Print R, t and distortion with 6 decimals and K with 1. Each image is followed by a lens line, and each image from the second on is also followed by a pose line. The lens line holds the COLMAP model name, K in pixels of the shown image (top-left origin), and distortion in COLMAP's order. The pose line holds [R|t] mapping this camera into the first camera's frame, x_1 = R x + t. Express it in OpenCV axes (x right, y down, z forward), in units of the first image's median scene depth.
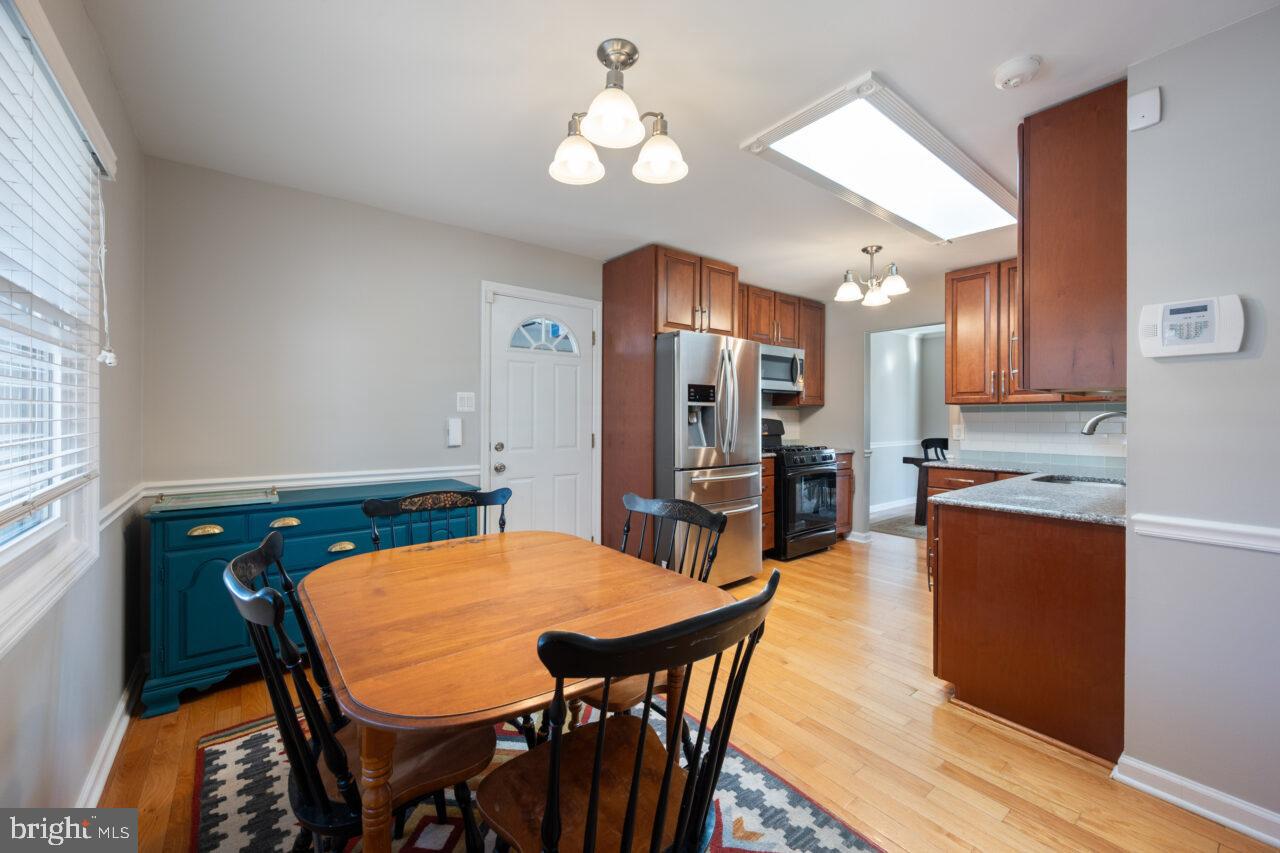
lens RADIAL K [[510.9, 0, 644.9], [0, 510.9, 421.2], [0, 0, 1]] dist [-0.002082, 0.000627]
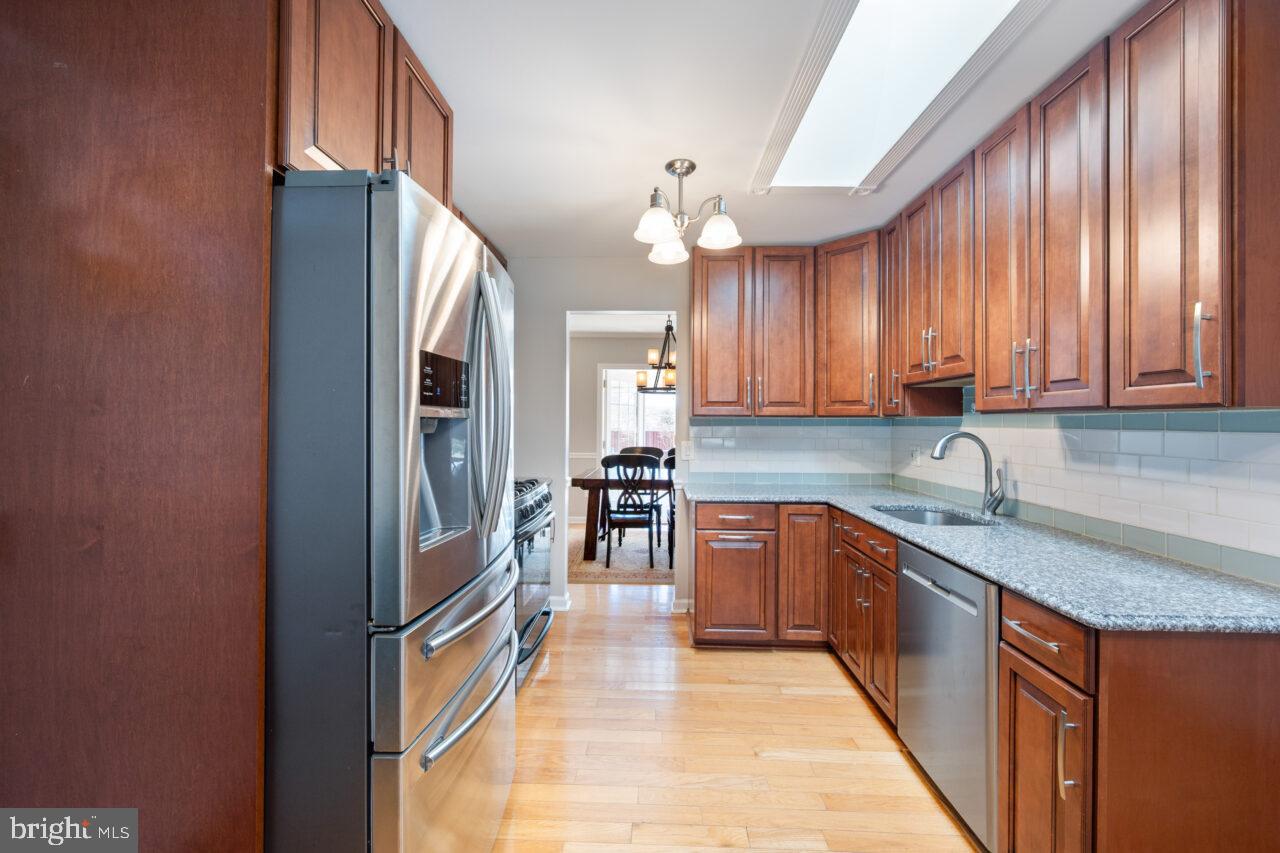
lens RADIAL K [[510.9, 0, 635.2], [0, 510.9, 419.0], [0, 0, 1]] dist [-0.002082, 0.000627]
pose [[0.645300, 0.005639, 0.763909, -0.066245], [0.001509, 0.999961, -0.008656, -0.024789], [-0.763928, 0.006739, 0.645266, 0.642143]]
